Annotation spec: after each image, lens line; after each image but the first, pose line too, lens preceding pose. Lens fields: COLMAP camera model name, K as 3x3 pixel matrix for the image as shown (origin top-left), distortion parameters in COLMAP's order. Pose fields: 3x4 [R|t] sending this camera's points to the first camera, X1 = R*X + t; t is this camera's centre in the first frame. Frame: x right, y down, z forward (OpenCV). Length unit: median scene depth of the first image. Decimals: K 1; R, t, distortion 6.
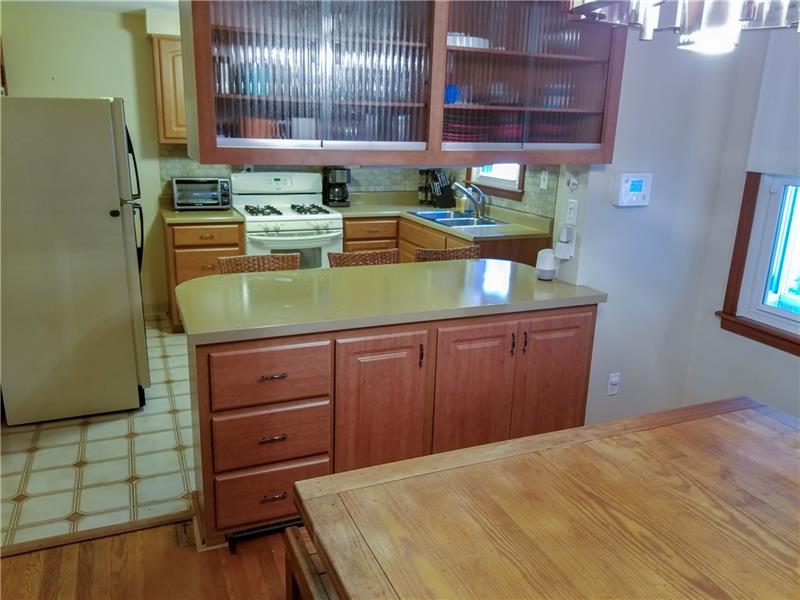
lens RADIAL K [[621.3, 0, 397.0], [0, 621.3, 302.2], [0, 0, 1]] dist [0.026430, -0.045340]
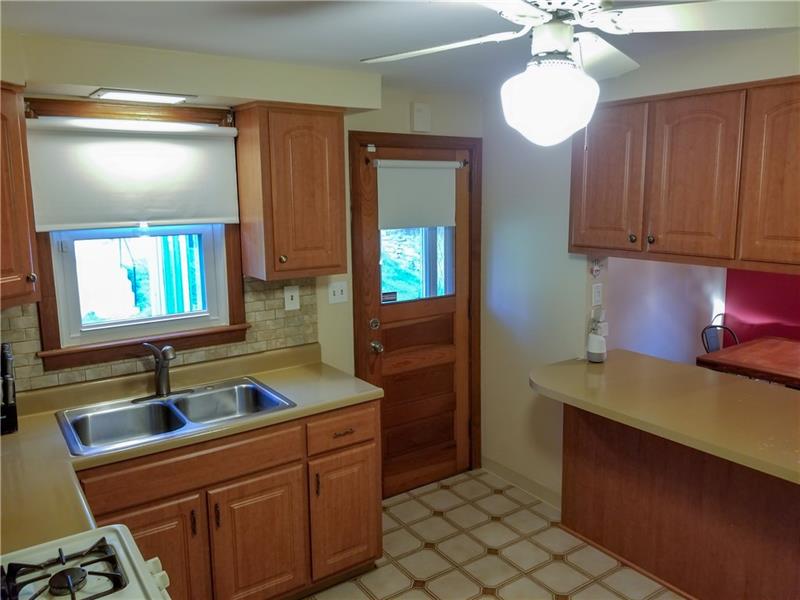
lens RADIAL K [[621.3, 0, 397.6], [0, 621.3, 291.6], [0, 0, 1]] dist [0.026430, -0.045340]
pose [[-0.212544, -0.181631, 0.960123, -0.425588], [0.271169, 0.933016, 0.236532, -0.302280], [-0.938772, 0.310629, -0.149054, 0.878971]]
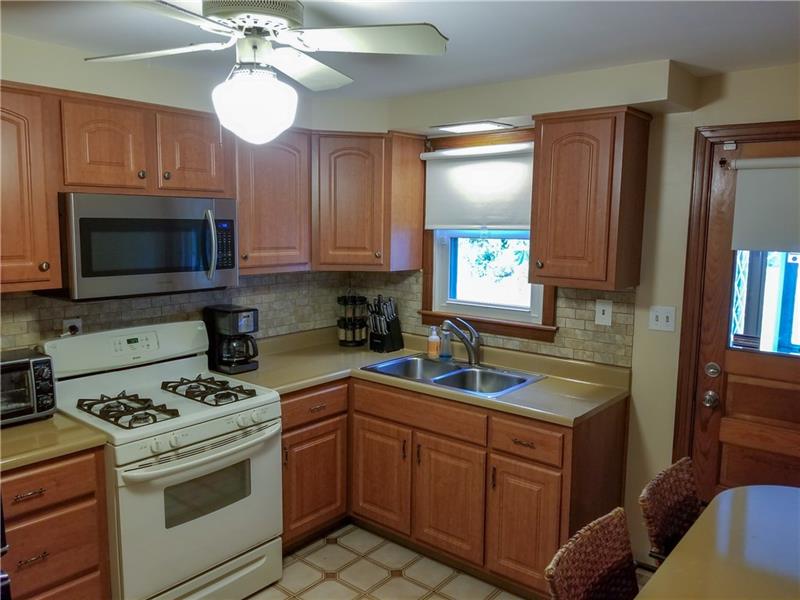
lens RADIAL K [[621.3, 0, 401.7], [0, 621.3, 297.8], [0, 0, 1]] dist [0.026430, -0.045340]
pose [[0.889568, -0.078599, 0.449991, -0.240552], [0.141009, 0.984226, -0.106843, -0.151288], [-0.434495, 0.158497, 0.886619, 0.429290]]
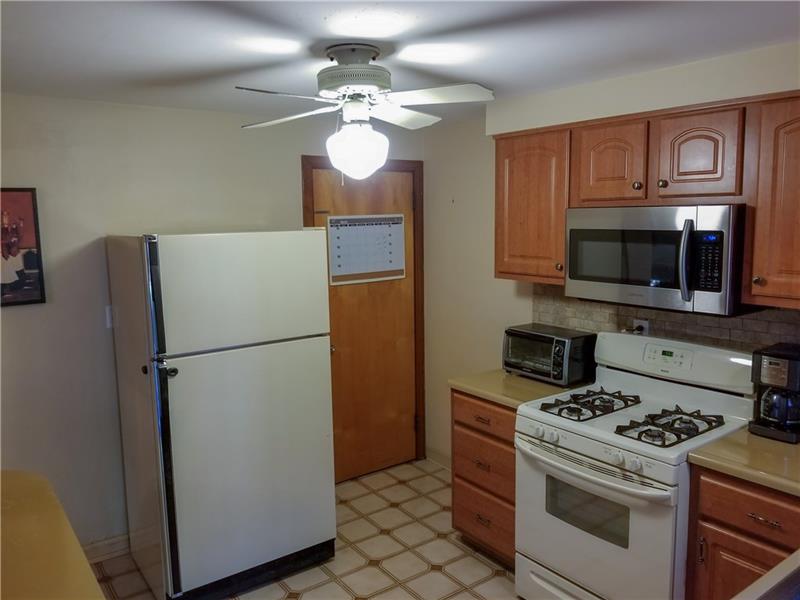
lens RADIAL K [[621.3, 0, 397.5], [0, 621.3, 295.8], [0, 0, 1]] dist [0.026430, -0.045340]
pose [[0.226482, 0.089251, -0.969917, 0.288662], [-0.244090, 0.969218, 0.032190, -0.218971], [0.942935, 0.229457, 0.241296, 0.681993]]
